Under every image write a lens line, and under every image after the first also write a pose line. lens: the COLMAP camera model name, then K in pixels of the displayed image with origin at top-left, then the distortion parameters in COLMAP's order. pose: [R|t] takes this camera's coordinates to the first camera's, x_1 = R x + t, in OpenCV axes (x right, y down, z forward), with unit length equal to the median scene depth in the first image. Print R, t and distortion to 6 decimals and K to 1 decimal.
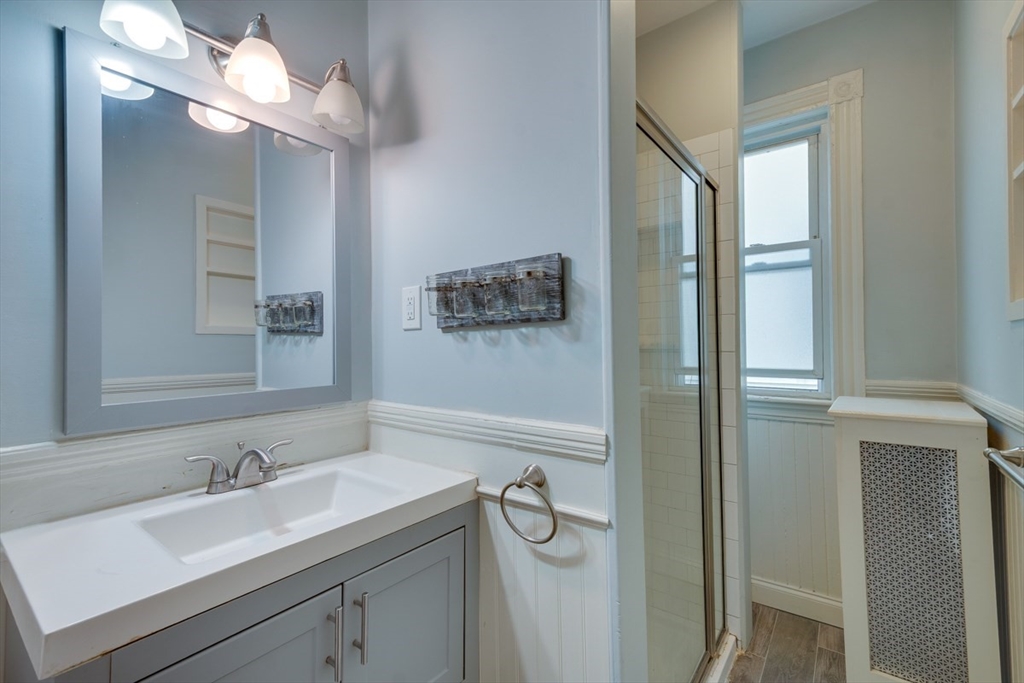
lens RADIAL K [[442.4, 0, 531.3], [0, 442.4, 334.6], [0, 0, 1]] dist [0.014309, 0.000307]
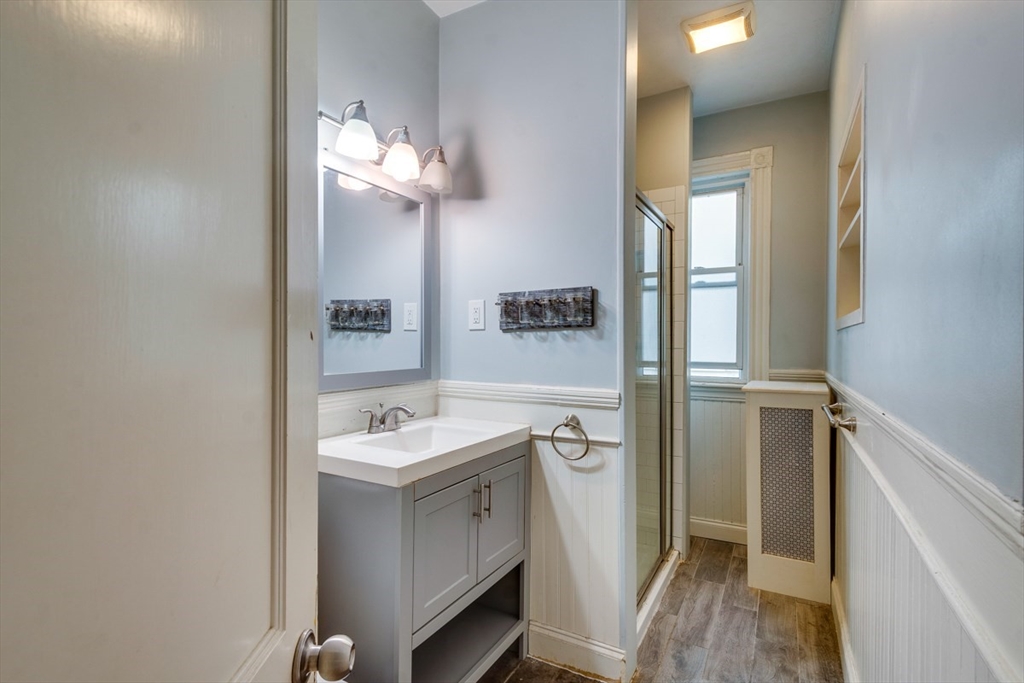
lens RADIAL K [[456.5, 0, 543.7], [0, 456.5, 342.8], [0, 0, 1]] dist [0.002864, 0.000288]
pose [[0.988655, 0.011564, 0.149757, -0.258725], [-0.014854, 0.999672, 0.020866, -0.003491], [-0.149466, -0.022854, 0.988503, -0.476022]]
